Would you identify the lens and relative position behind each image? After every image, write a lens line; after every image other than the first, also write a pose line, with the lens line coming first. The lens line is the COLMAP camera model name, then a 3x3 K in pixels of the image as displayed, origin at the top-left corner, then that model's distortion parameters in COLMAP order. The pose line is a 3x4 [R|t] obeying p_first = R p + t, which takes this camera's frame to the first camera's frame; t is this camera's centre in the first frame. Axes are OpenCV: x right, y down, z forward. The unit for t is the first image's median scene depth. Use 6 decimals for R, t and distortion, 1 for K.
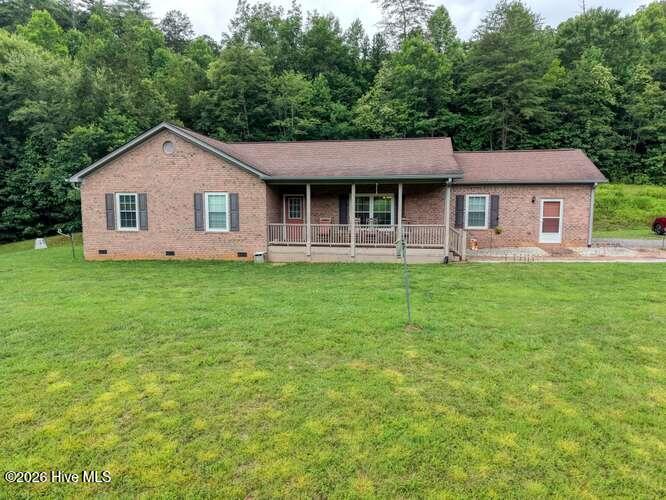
lens RADIAL K [[446.8, 0, 333.0], [0, 446.8, 250.0], [0, 0, 1]] dist [0.008147, -0.000708]
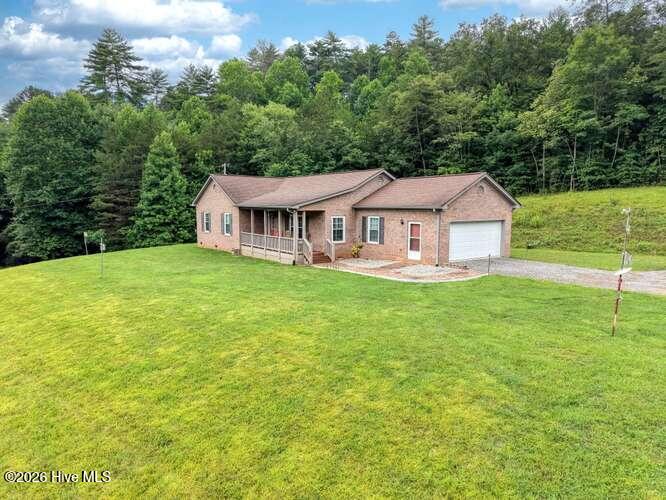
lens RADIAL K [[446.8, 0, 333.0], [0, 446.8, 250.0], [0, 0, 1]] dist [0.008147, -0.000708]
pose [[0.716629, 0.072624, -0.693663, 1.207846], [-0.068041, 0.997100, 0.034099, -0.069936], [0.694127, 0.022761, 0.719492, 0.025715]]
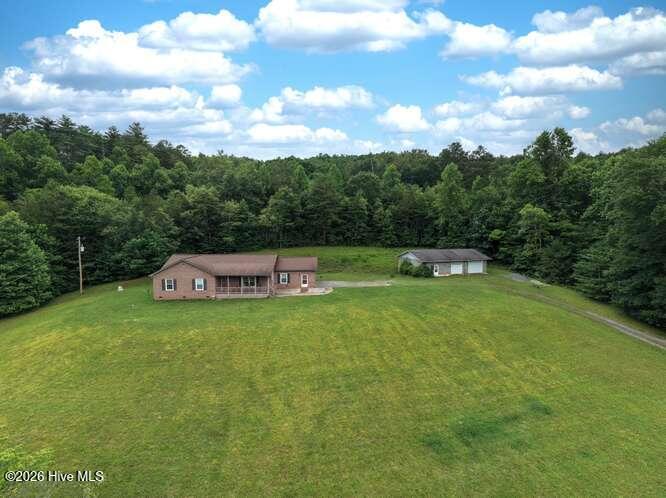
lens RADIAL K [[277.0, 0, 333.0], [0, 277.0, 249.0], [0, 0, 1]] dist [0.000697, -0.000167]
pose [[0.972134, -0.015264, 0.233928, 0.217377], [0.023355, 0.999220, -0.031854, -0.249554], [-0.233259, 0.036430, 0.971732, -1.195016]]
